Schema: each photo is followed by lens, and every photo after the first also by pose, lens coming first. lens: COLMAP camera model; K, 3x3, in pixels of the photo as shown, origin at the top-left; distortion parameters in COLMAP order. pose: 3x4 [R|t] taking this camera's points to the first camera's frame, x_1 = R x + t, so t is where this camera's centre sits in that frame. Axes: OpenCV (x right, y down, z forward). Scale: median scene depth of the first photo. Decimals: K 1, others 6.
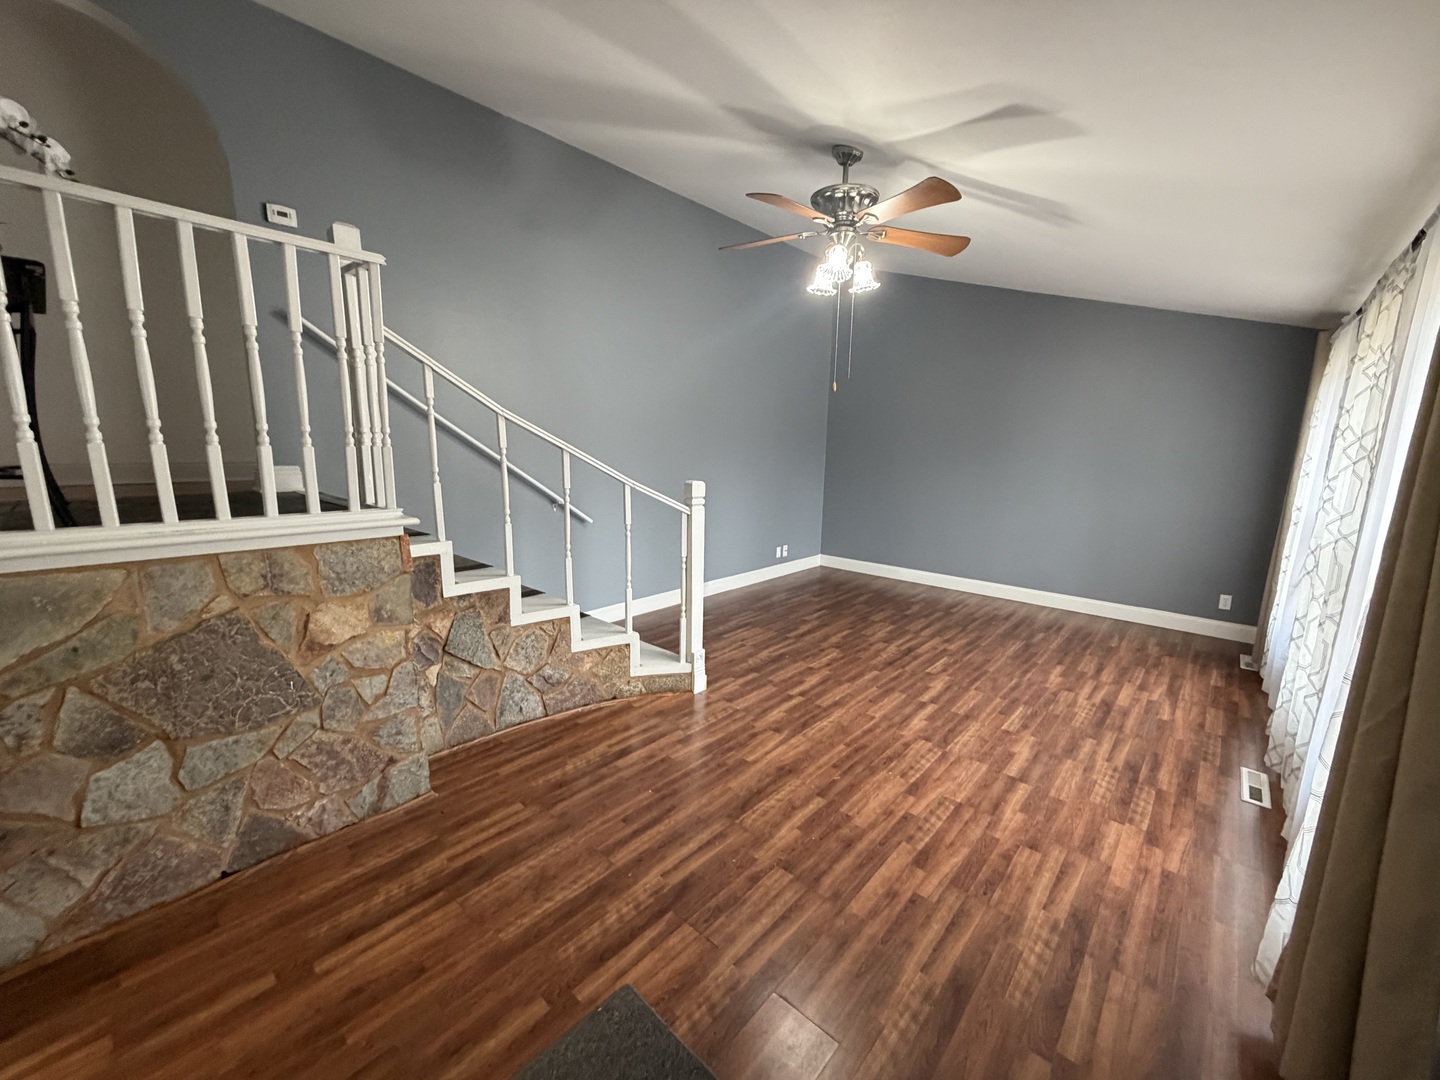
lens RADIAL K [[575.8, 0, 720.9], [0, 575.8, 545.9], [0, 0, 1]] dist [-0.001956, 0.000130]
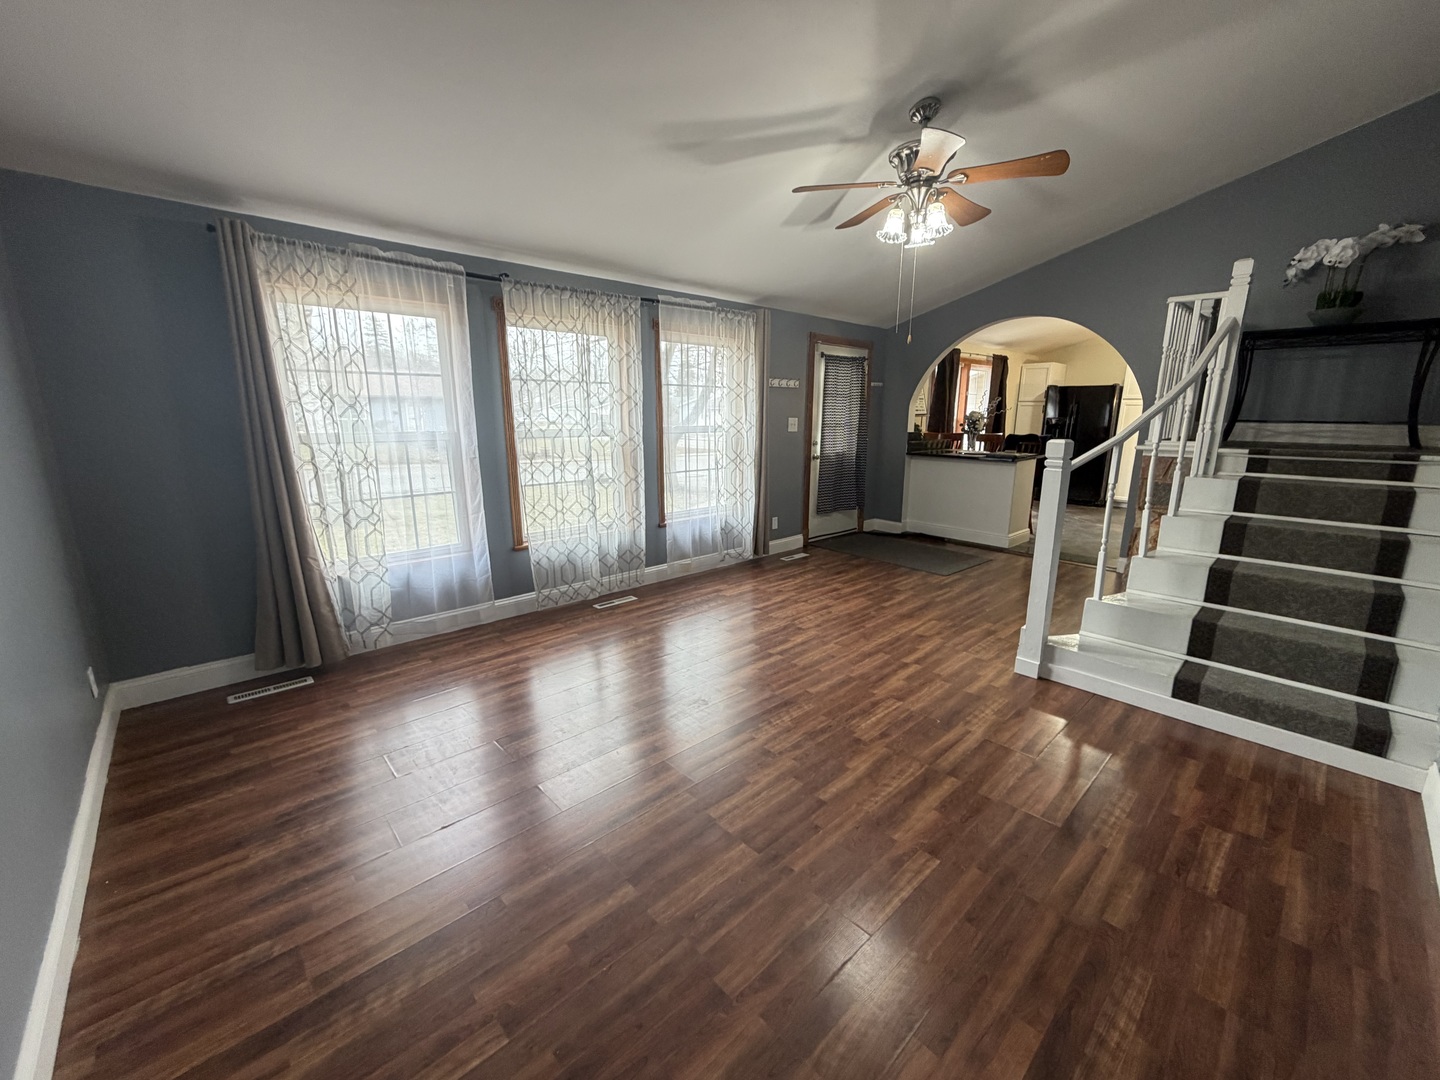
lens RADIAL K [[575.8, 0, 720.0], [0, 575.8, 537.4], [0, 0, 1]] dist [-0.001956, 0.000130]
pose [[-0.995215, -0.041284, 0.088558, 0.392724], [-0.003562, 0.921081, 0.389354, -0.319930], [-0.097643, 0.387176, -0.916821, 1.936017]]
